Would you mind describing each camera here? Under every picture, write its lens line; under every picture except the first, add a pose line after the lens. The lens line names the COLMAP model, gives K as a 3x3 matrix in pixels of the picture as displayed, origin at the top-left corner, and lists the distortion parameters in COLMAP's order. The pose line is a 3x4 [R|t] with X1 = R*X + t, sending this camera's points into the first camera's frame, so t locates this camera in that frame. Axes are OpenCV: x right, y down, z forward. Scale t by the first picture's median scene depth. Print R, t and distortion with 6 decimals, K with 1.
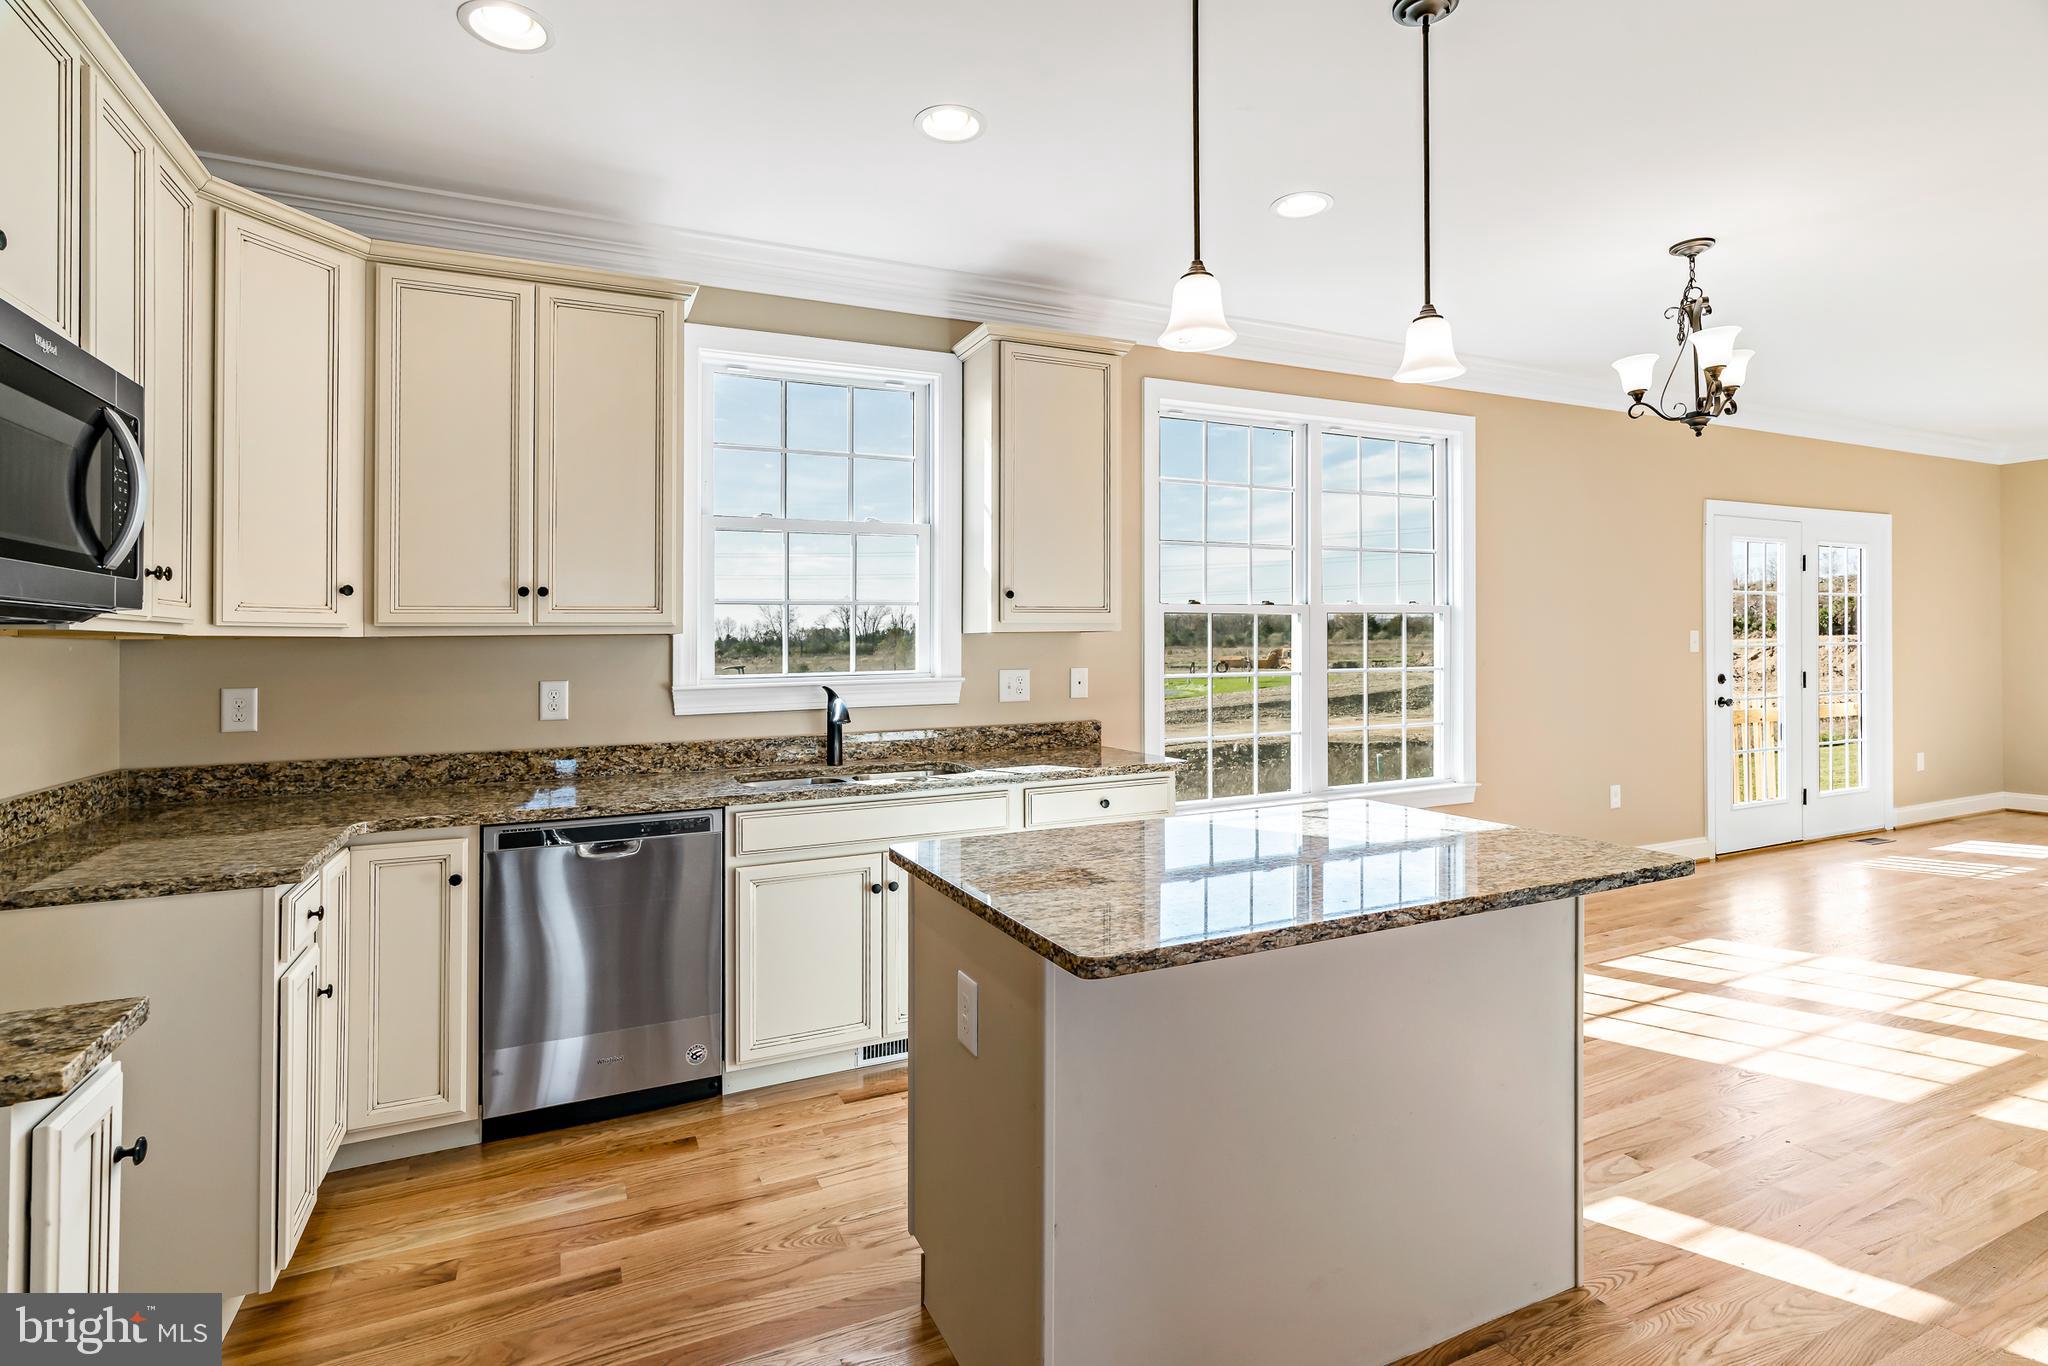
lens RADIAL K [[991.5, 0, 1014.3], [0, 991.5, 640.7], [0, 0, 1]] dist [-0.003367, 0.000297]
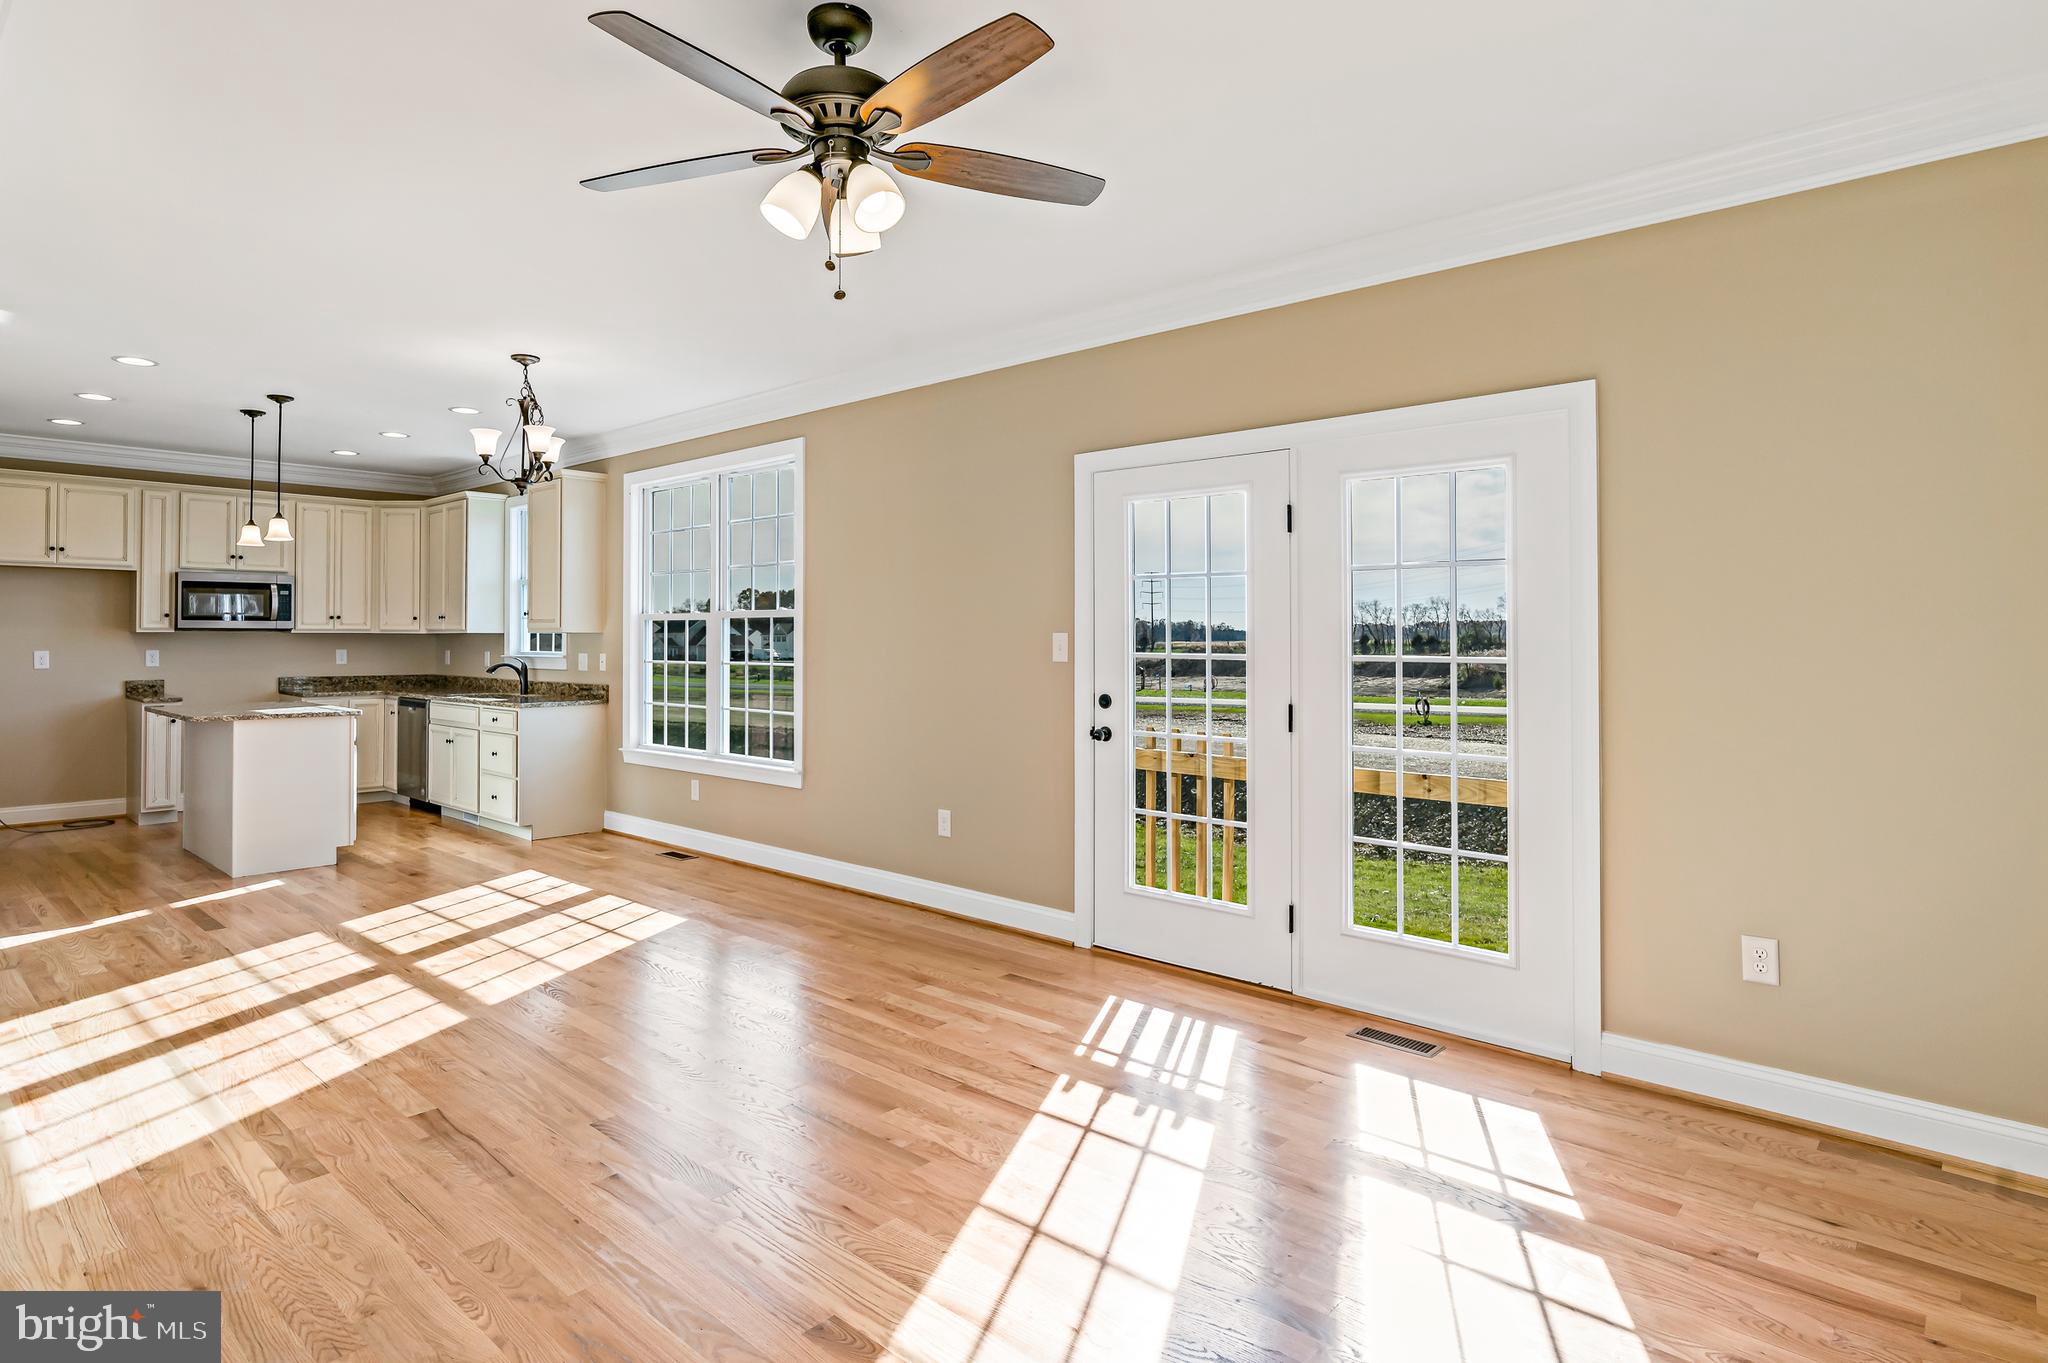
lens RADIAL K [[1095.2, 0, 927.7], [0, 1095.2, 617.6], [0, 0, 1]] dist [0.000800, 0.000762]
pose [[0.344688, -0.004160, -0.938708, 2.160658], [-0.001280, 0.999987, -0.004901, -0.027082], [0.938716, 0.002891, 0.344678, 0.934238]]
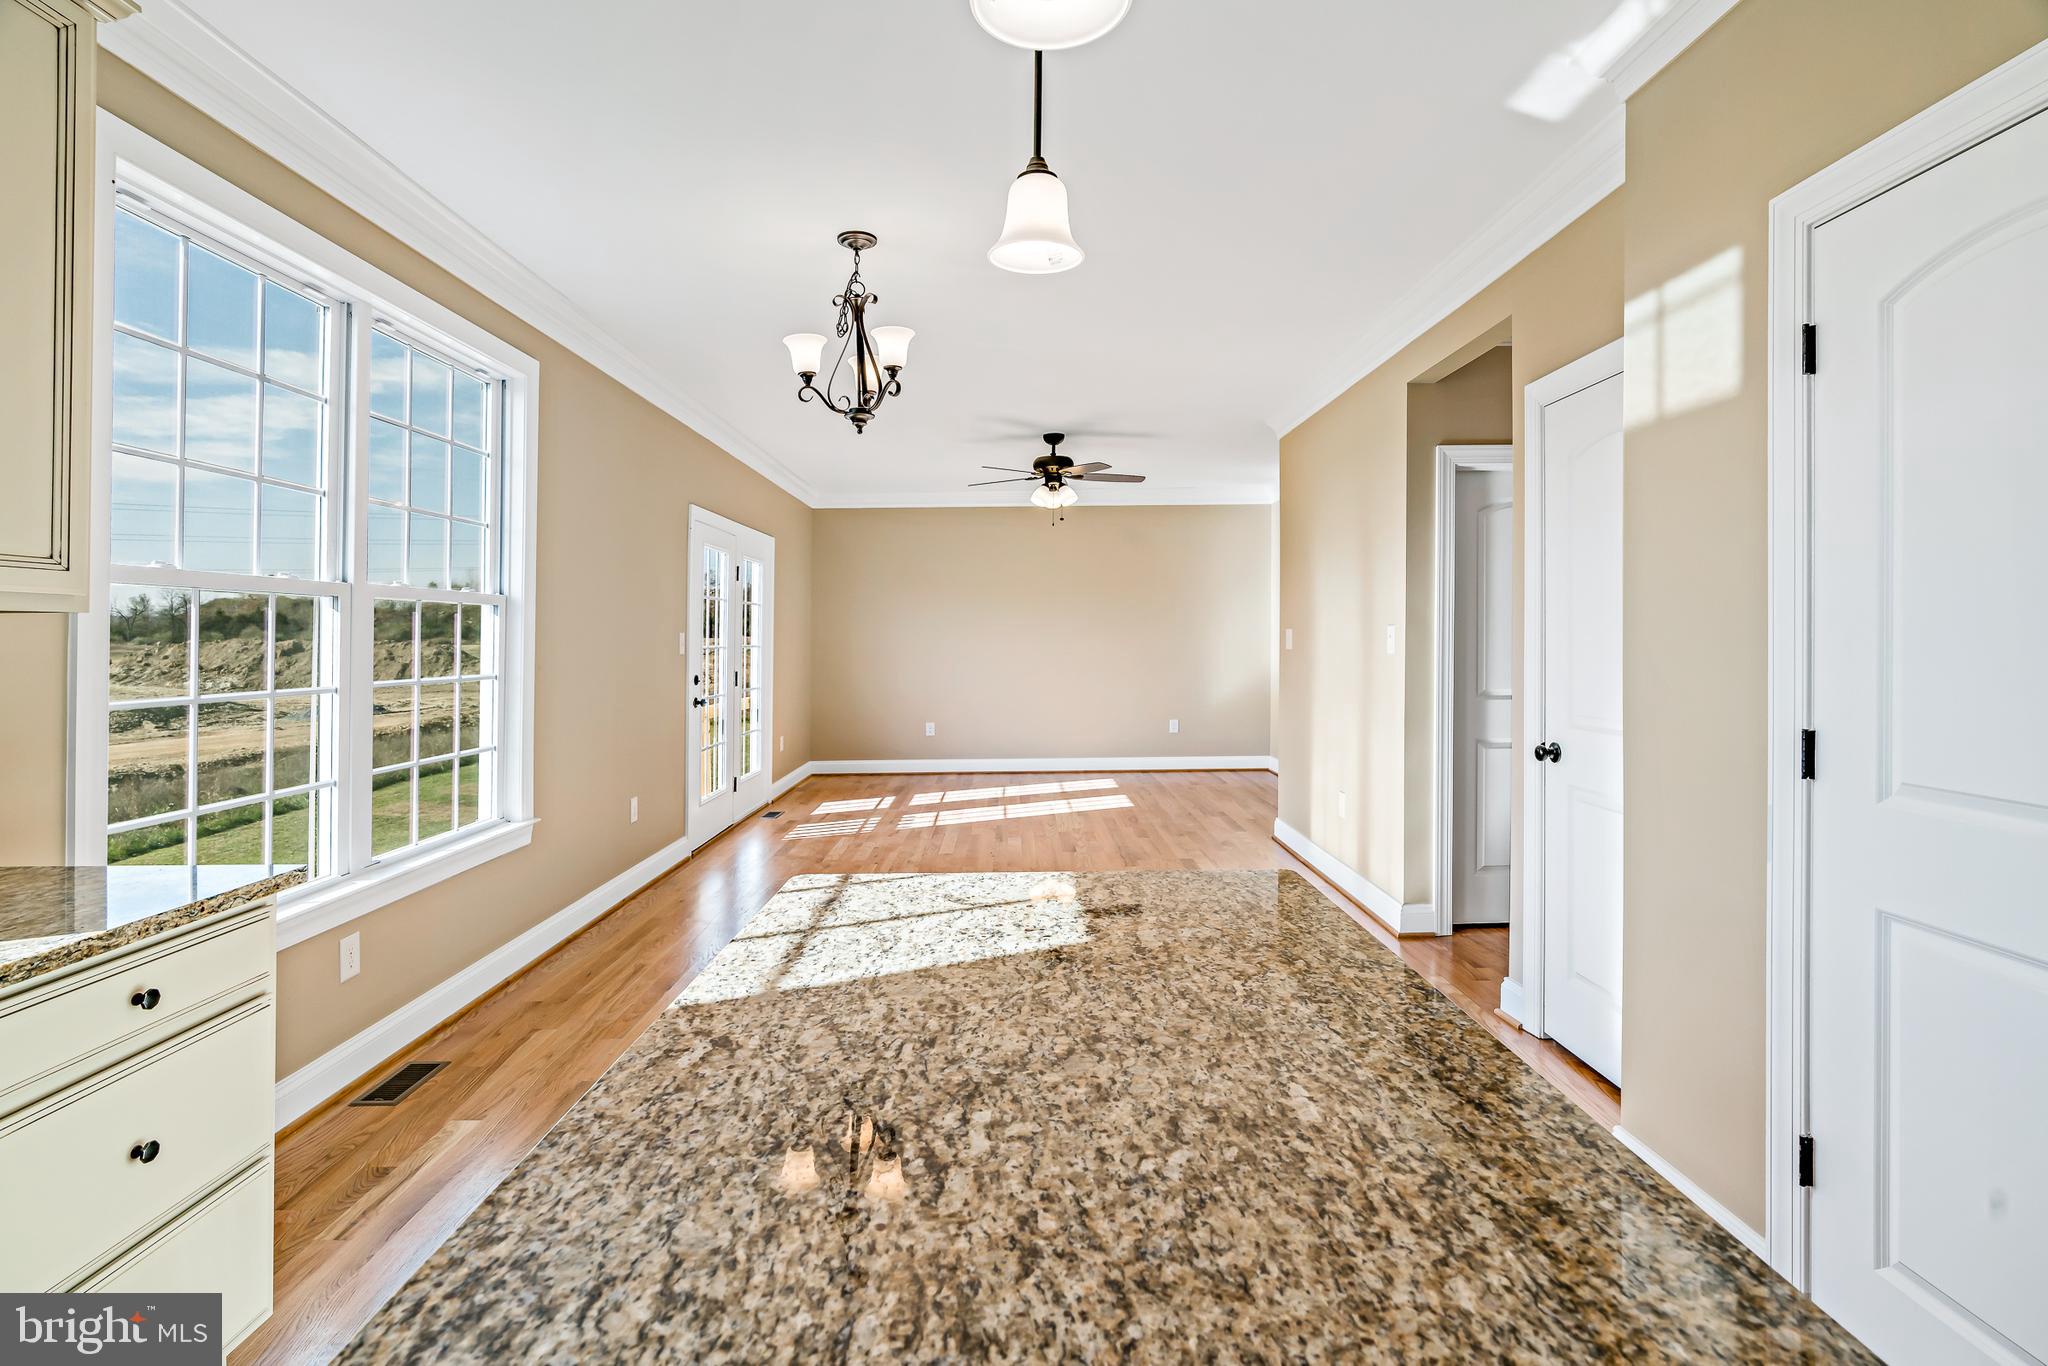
lens RADIAL K [[991.5, 0, 1014.3], [0, 991.5, 640.7], [0, 0, 1]] dist [-0.003367, 0.000297]
pose [[0.415932, 0.007657, 0.909364, -0.132088], [-0.002423, 0.999970, -0.007312, 0.006604], [-0.909393, 0.000838, 0.415938, 0.414195]]
